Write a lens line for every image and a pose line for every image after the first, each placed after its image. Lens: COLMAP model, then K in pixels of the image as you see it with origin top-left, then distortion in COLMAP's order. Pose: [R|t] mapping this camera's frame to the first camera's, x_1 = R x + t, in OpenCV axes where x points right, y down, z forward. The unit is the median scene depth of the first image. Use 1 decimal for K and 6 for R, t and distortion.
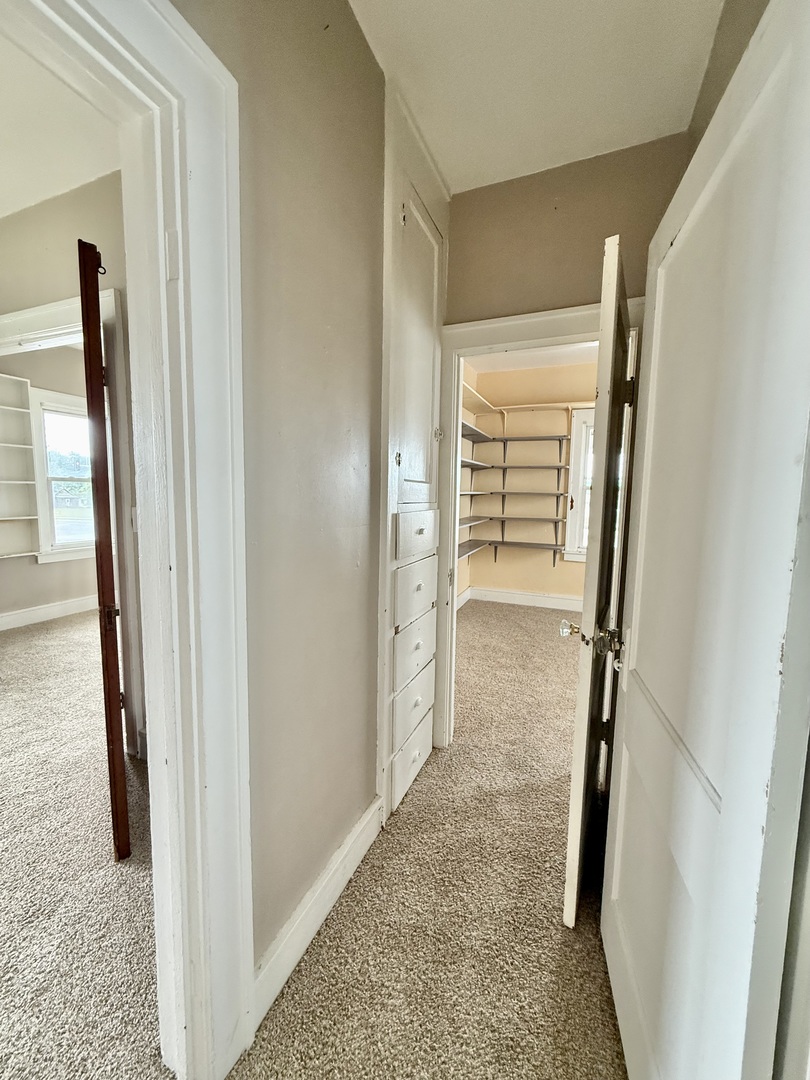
lens RADIAL K [[427.4, 0, 405.0], [0, 427.4, 540.0], [0, 0, 1]] dist [0.000849, -0.000138]
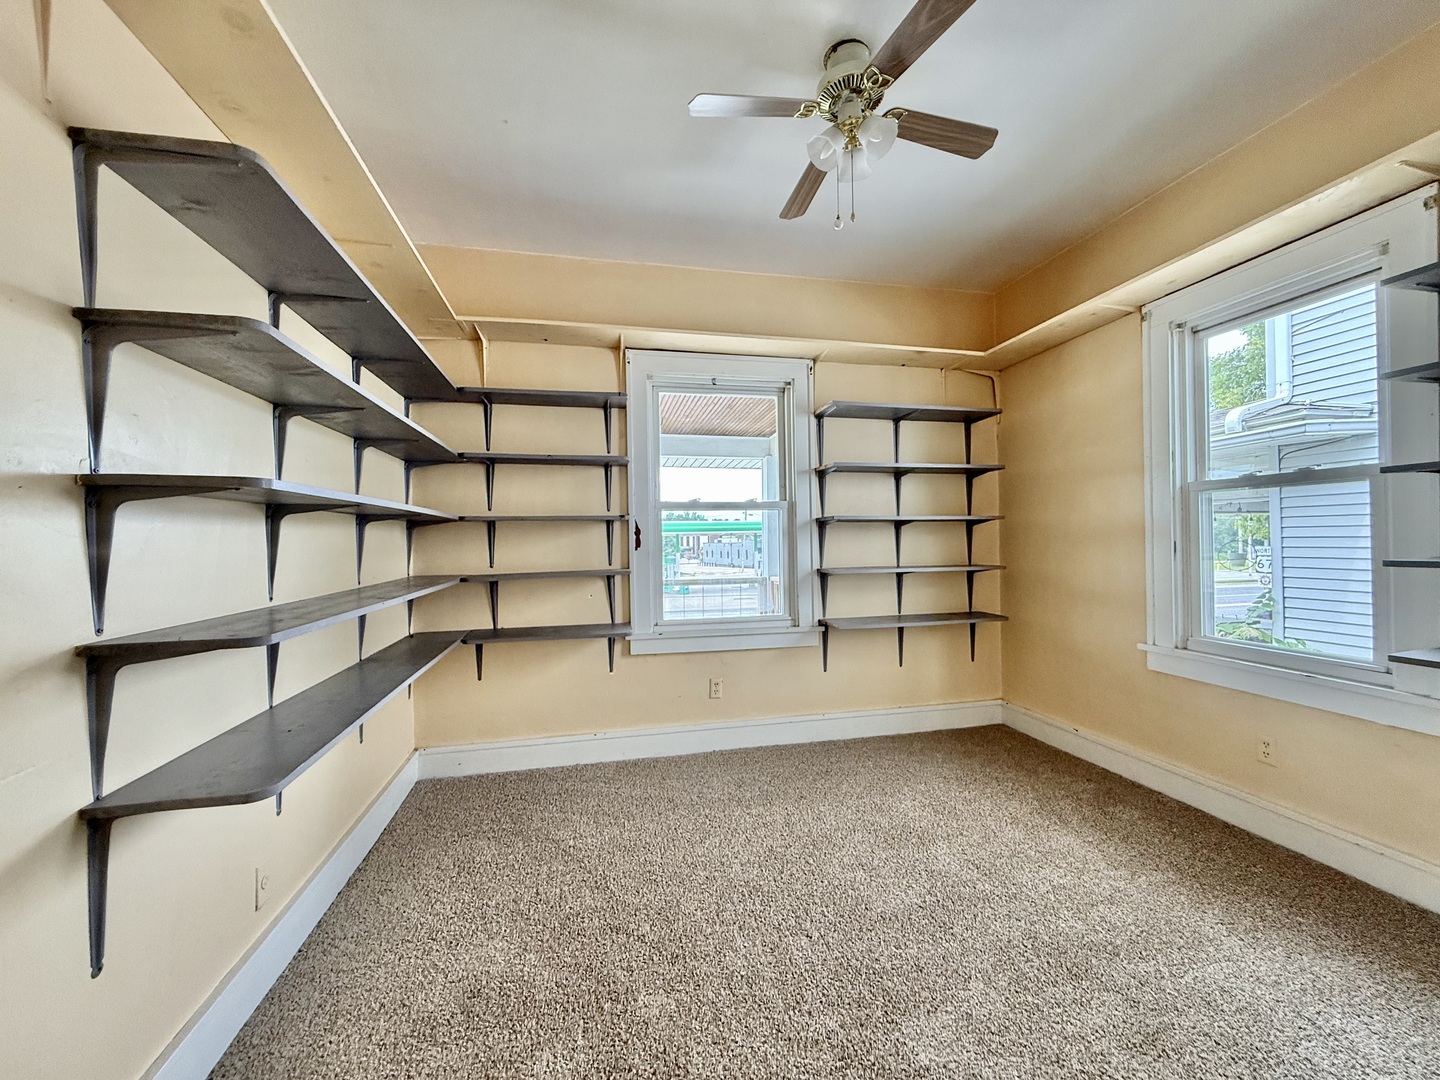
lens RADIAL K [[569.9, 0, 717.5], [0, 569.9, 543.5], [0, 0, 1]] dist [0.000849, -0.000138]
pose [[0.808948, -0.033633, 0.586918, 0.078112], [0.093993, 0.992919, -0.072651, -0.020950], [-0.580318, 0.113937, 0.806380, 0.409718]]
